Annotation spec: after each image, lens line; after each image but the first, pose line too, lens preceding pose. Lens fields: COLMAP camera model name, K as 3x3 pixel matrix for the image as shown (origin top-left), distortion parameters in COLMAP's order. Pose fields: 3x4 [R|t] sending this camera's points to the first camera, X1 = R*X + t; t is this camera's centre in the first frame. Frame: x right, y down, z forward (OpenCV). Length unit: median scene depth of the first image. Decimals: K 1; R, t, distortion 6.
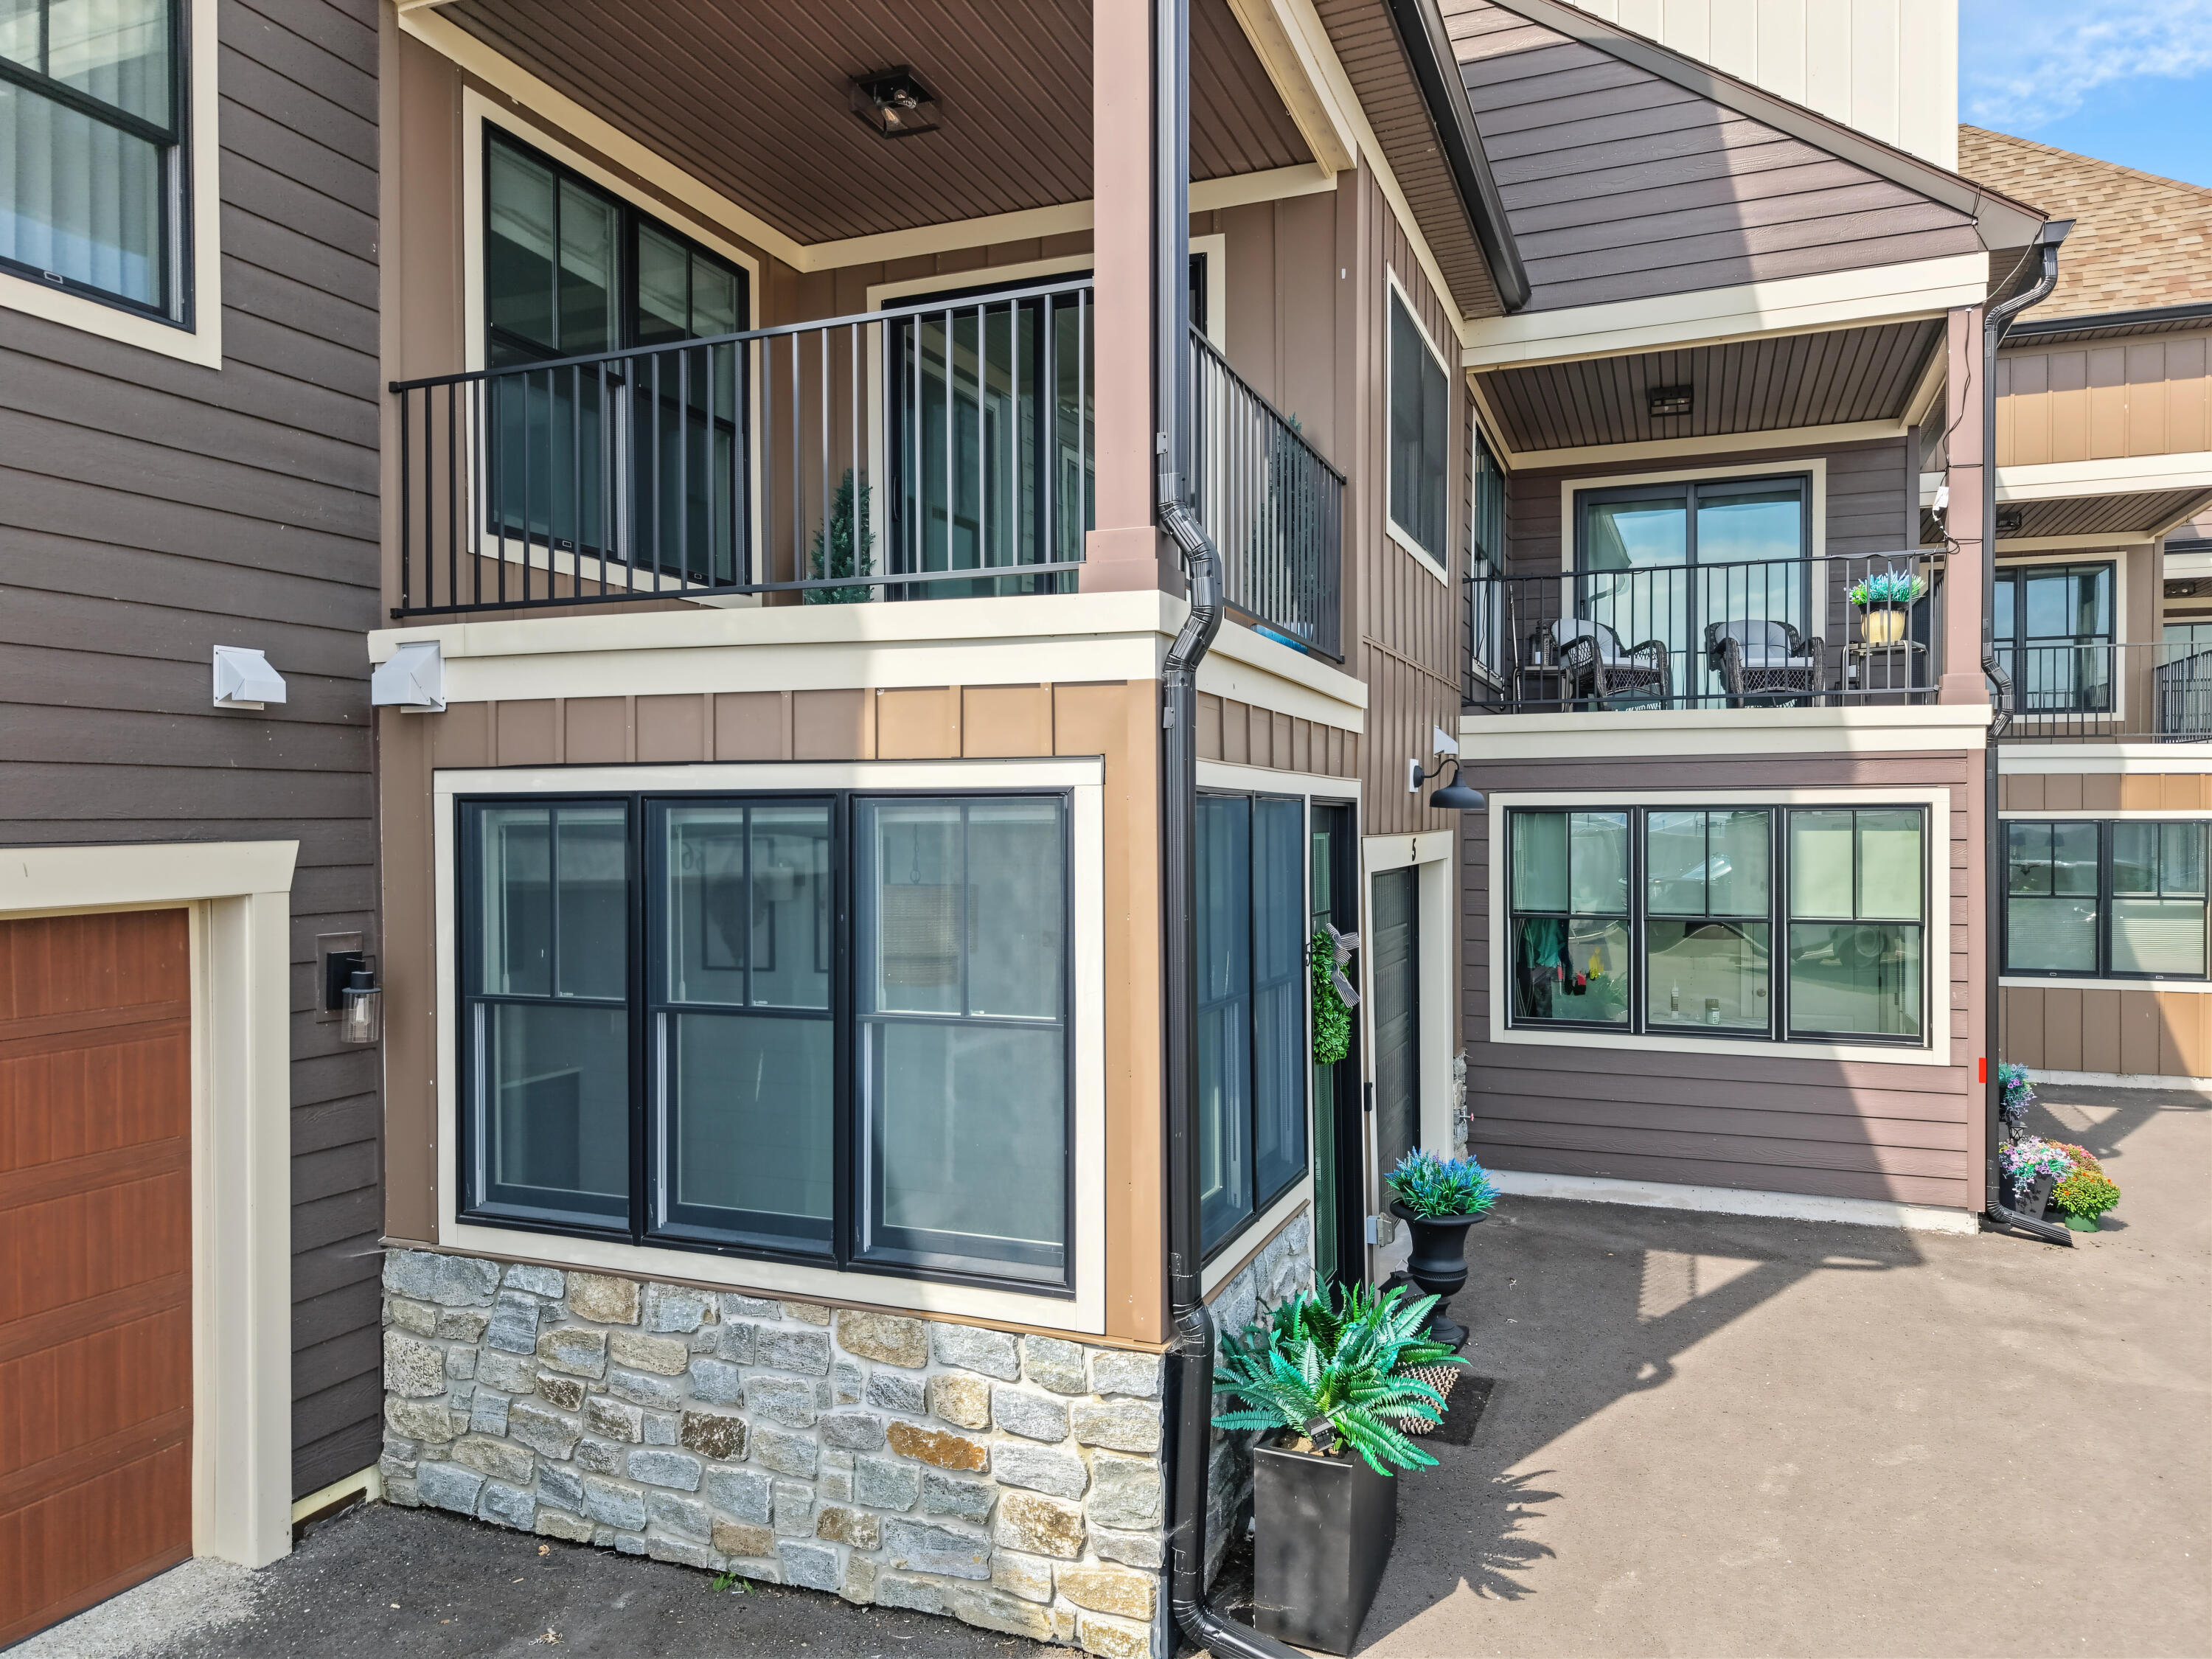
lens RADIAL K [[1493.0, 0, 1134.6], [0, 1493.0, 828.6], [0, 0, 1]] dist [0.053540, -0.086850]
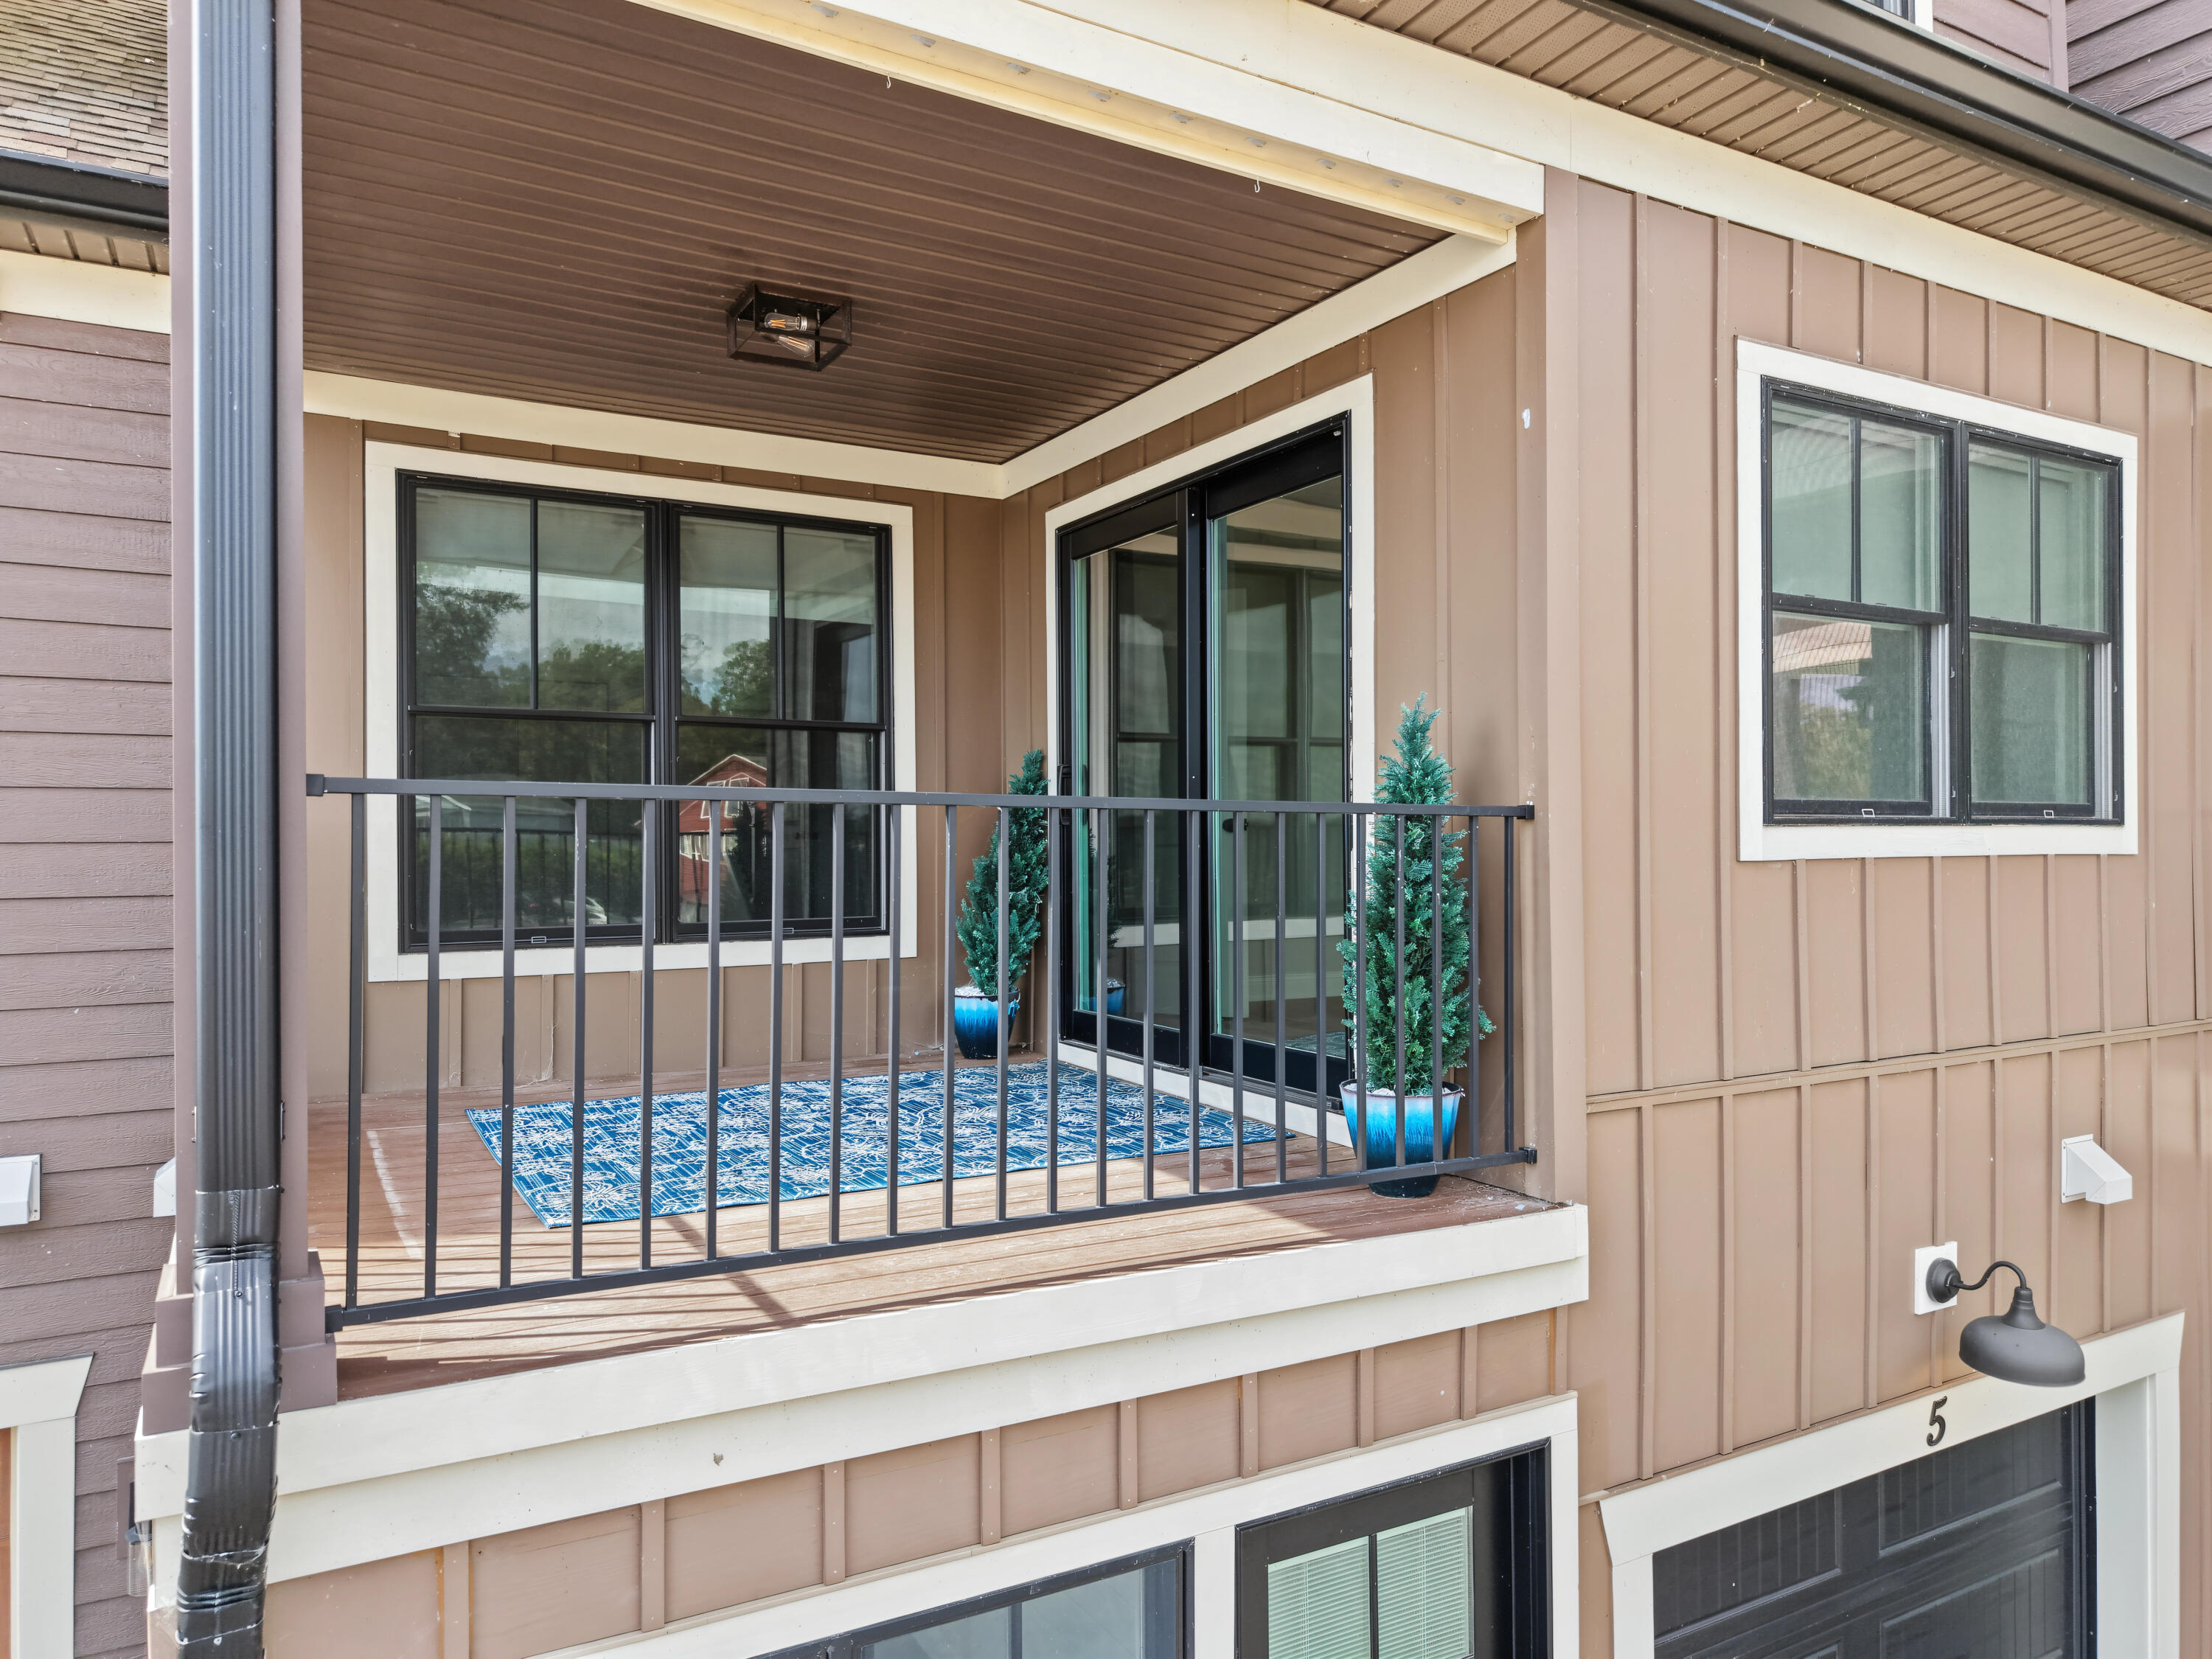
lens RADIAL K [[1493.0, 0, 1134.6], [0, 1493.0, 828.6], [0, 0, 1]] dist [0.053540, -0.086850]
pose [[0.772453, -0.000456, -0.635072, 0.364260], [-0.003386, 0.999983, -0.004837, -0.224708], [0.635063, 0.005887, 0.772438, 0.512477]]
